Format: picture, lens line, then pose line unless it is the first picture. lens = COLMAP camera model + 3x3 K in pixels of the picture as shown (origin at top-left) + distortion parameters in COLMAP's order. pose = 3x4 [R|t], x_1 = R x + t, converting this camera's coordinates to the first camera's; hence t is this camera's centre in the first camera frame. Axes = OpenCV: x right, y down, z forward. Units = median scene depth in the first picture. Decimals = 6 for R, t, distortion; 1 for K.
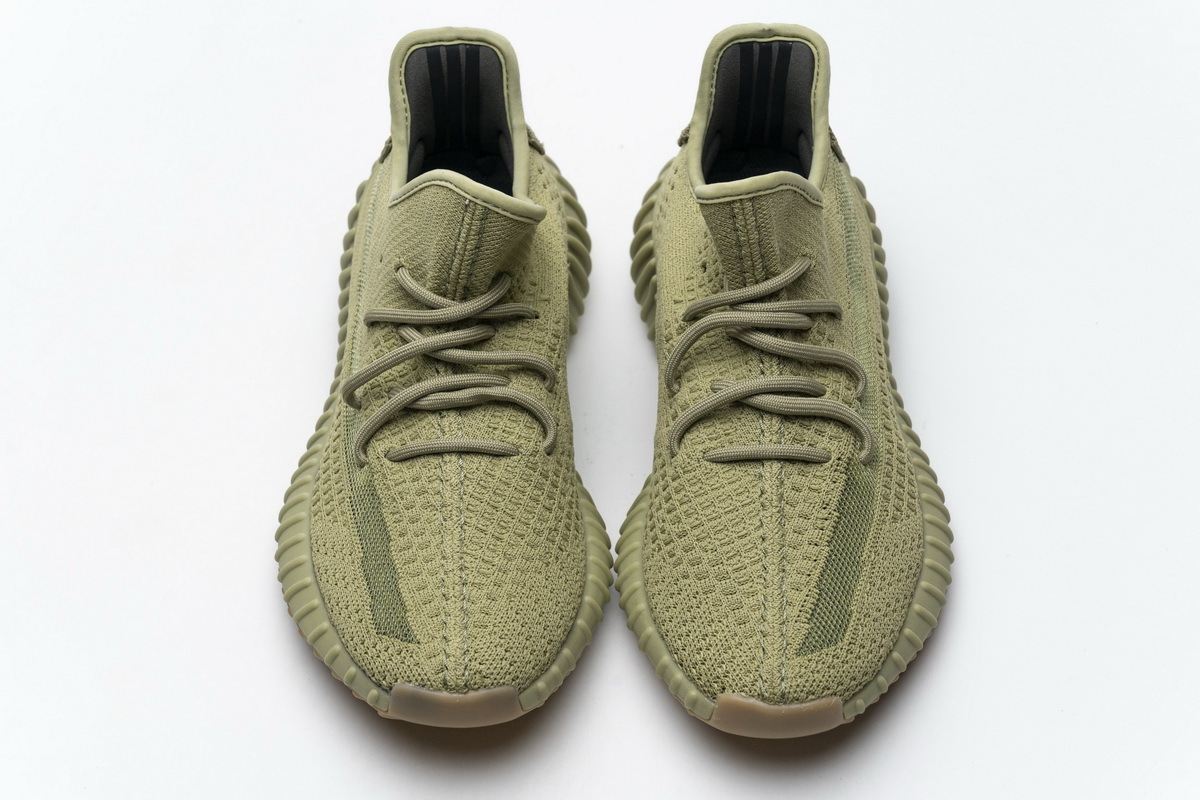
lens RADIAL K [[2292.3, 0, 598.3], [0, 2292.3, 395.1], [0, 0, 1]] dist [0.210347, 0.000000]
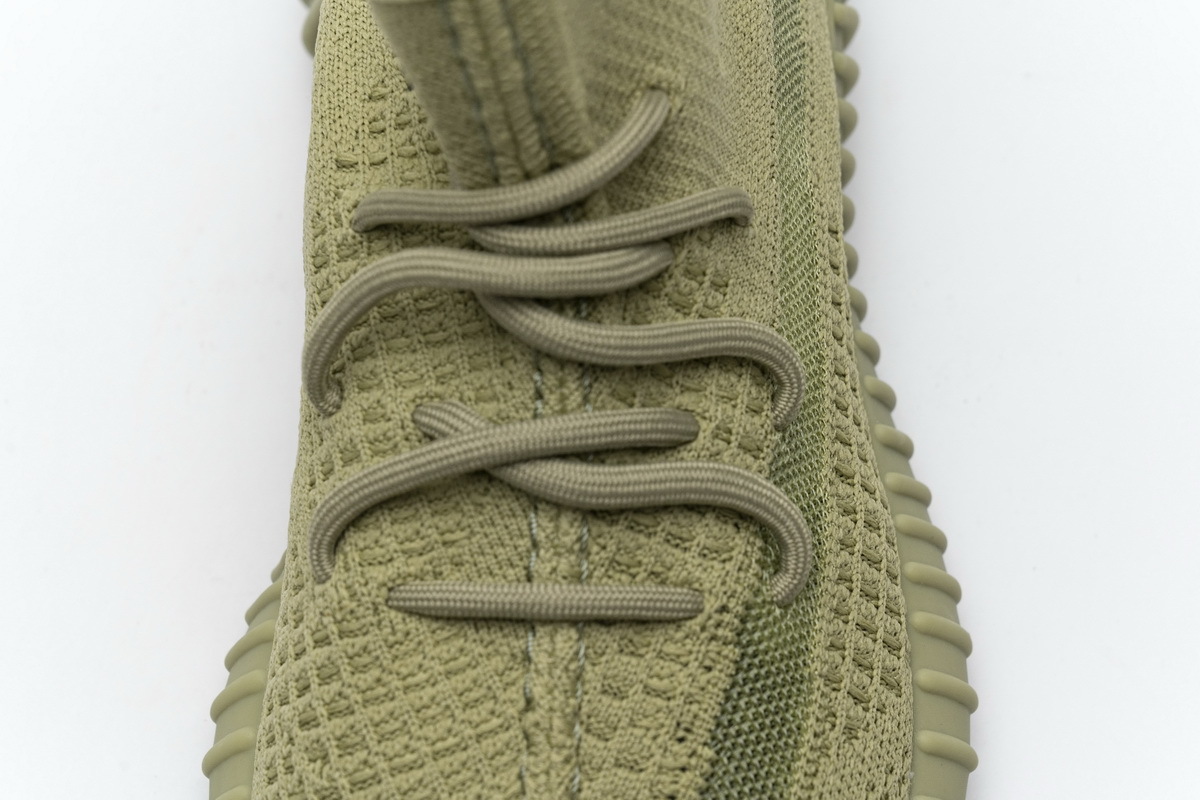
lens RADIAL K [[2292.3, 0, 603.3], [0, 2292.3, 405.4], [0, 0, 1]] dist [0.210347, 0.000000]
pose [[0.999276, 0.015399, 0.034802, 0.068980], [-0.025342, 0.951497, 0.306614, -0.130335], [-0.028392, -0.307274, 0.951198, 0.625178]]
